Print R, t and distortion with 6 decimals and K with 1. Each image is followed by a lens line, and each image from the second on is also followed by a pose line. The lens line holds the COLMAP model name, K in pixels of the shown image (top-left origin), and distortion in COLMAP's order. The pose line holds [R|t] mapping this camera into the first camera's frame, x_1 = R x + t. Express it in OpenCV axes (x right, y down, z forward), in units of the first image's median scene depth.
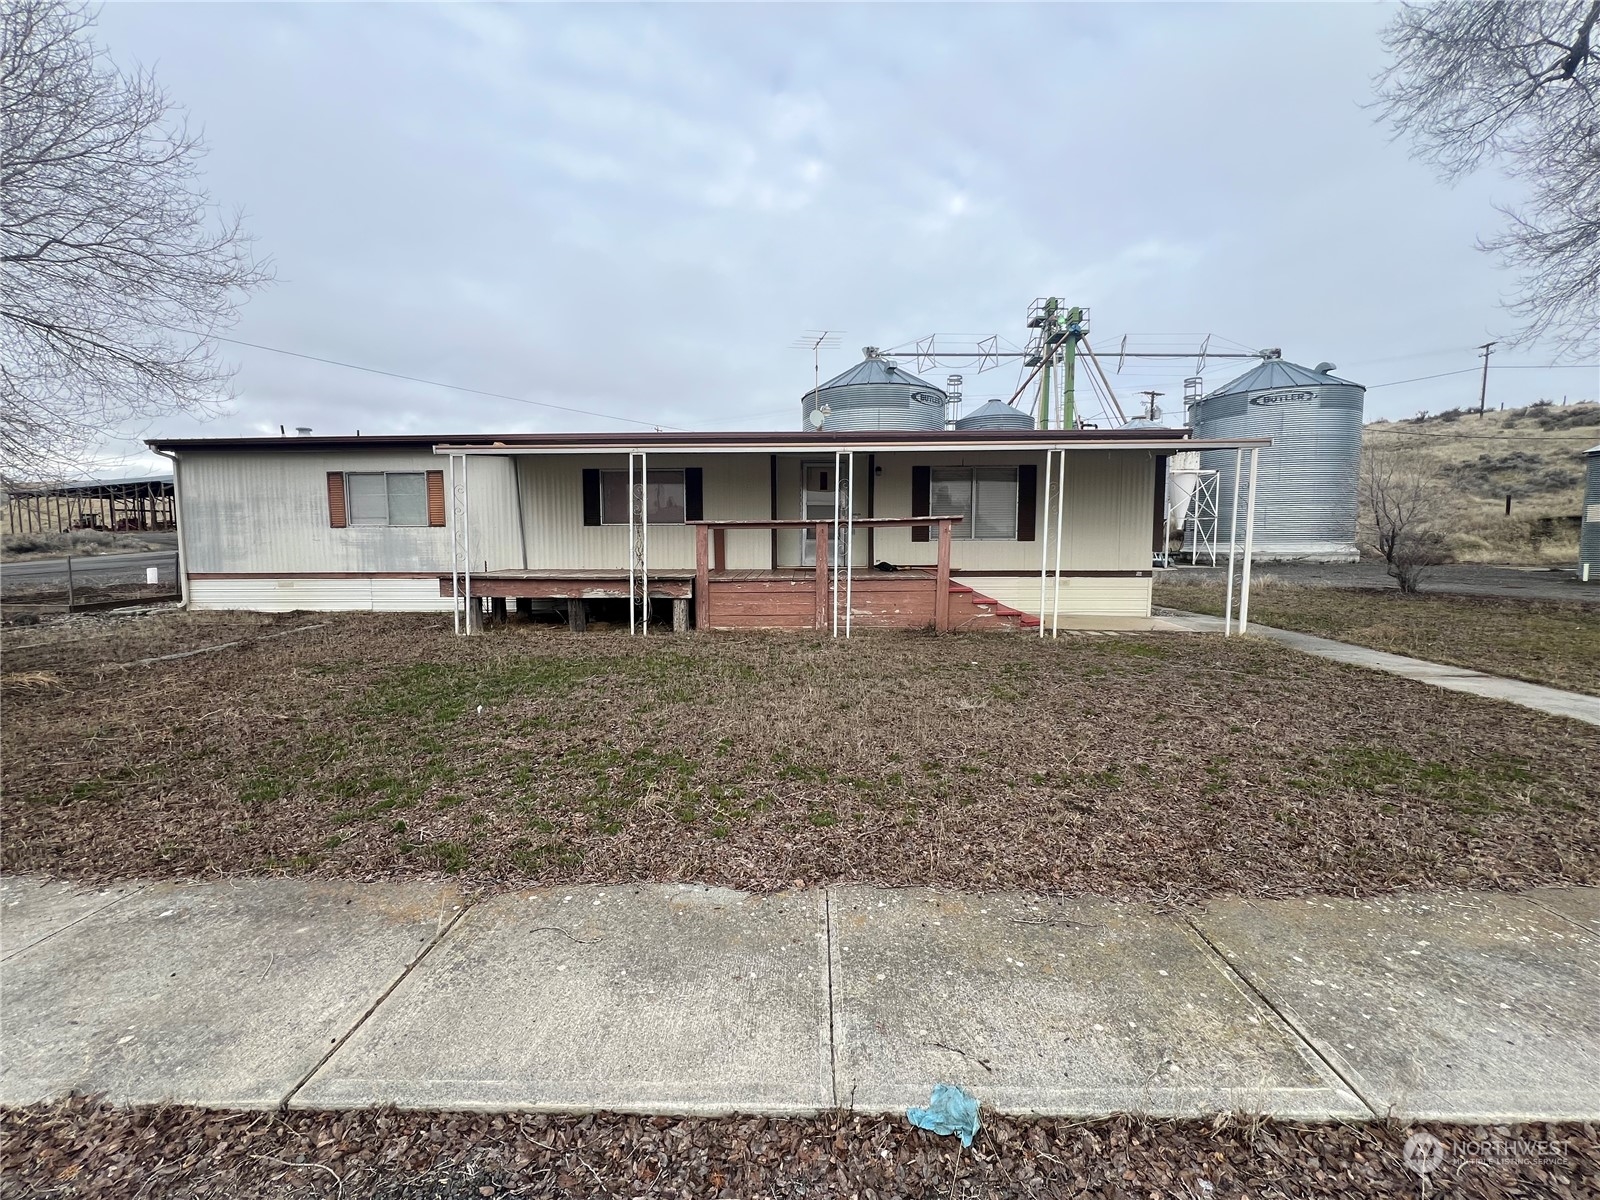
lens RADIAL K [[635.3, 0, 800.0], [0, 635.3, 600.0], [0, 0, 1]] dist [-0.009430, 0.000162]
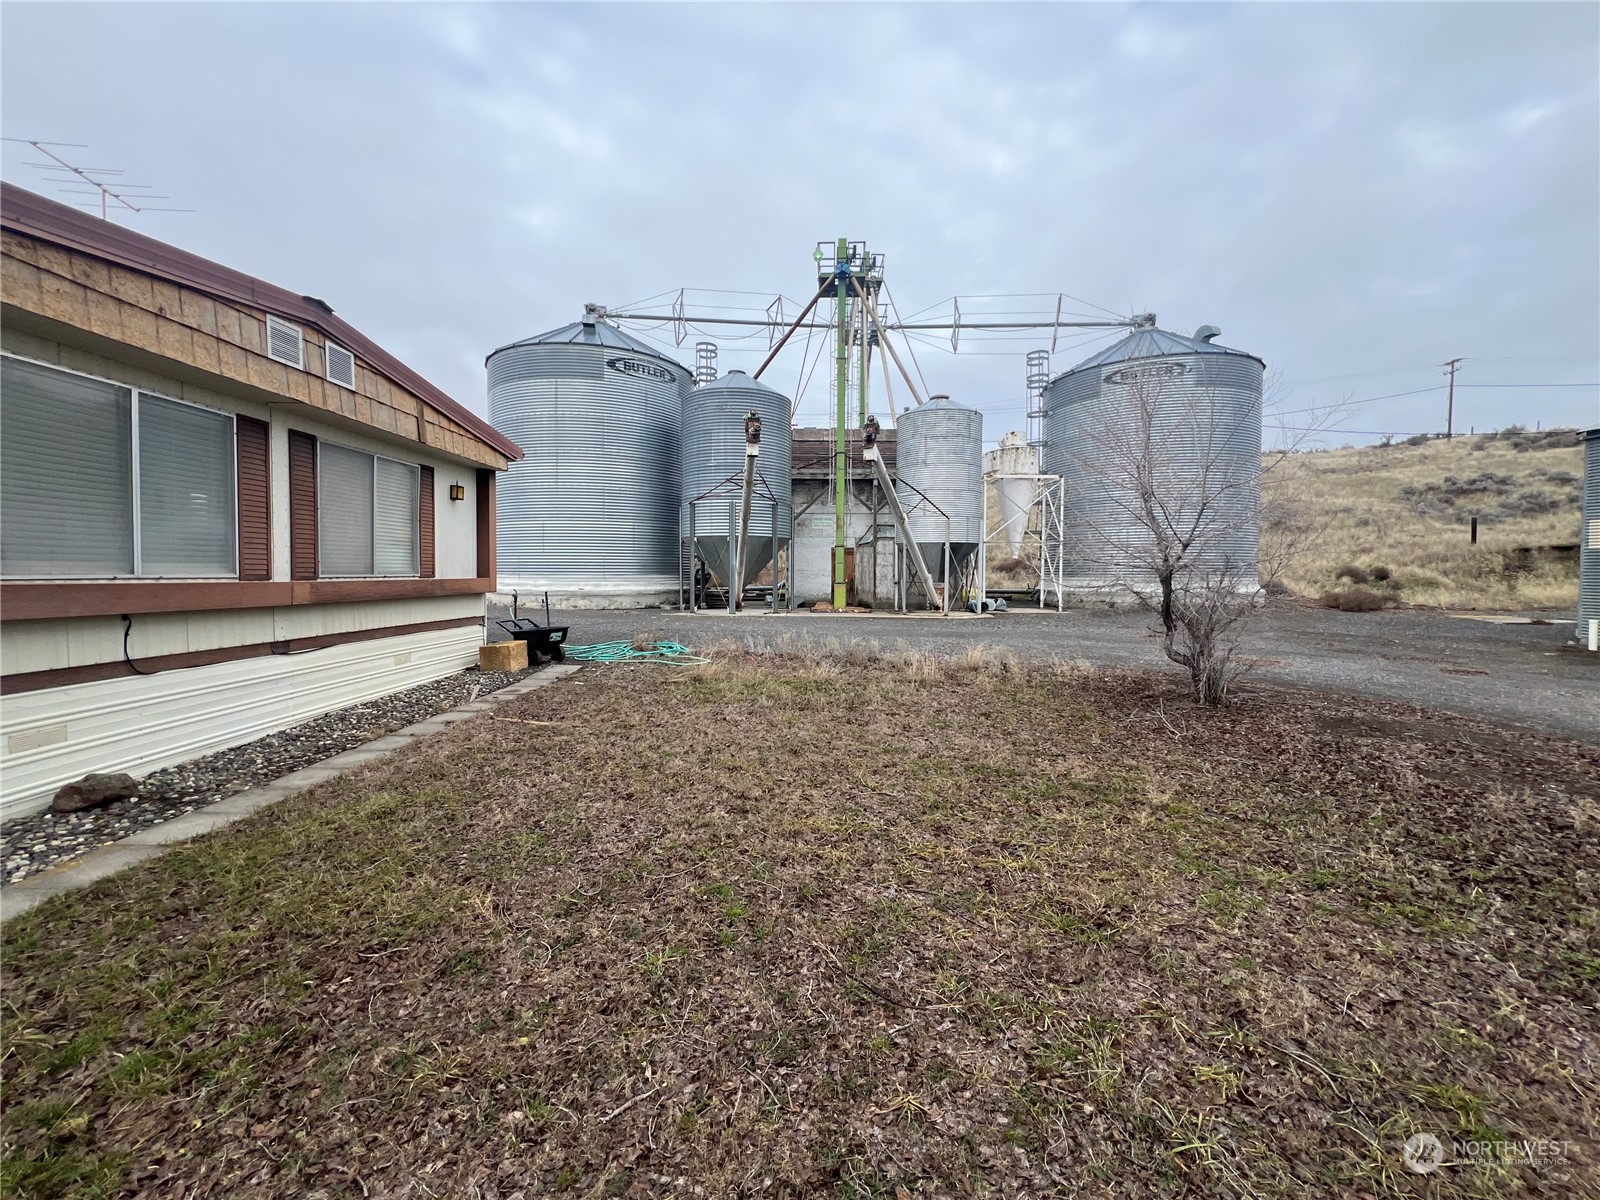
lens RADIAL K [[635.3, 0, 800.0], [0, 635.3, 600.0], [0, 0, 1]] dist [-0.009430, 0.000162]
pose [[0.999881, 0.008032, 0.013162, 0.258272], [-0.007445, 0.999000, -0.044088, -0.023026], [-0.013503, 0.043985, 0.998941, 0.216327]]
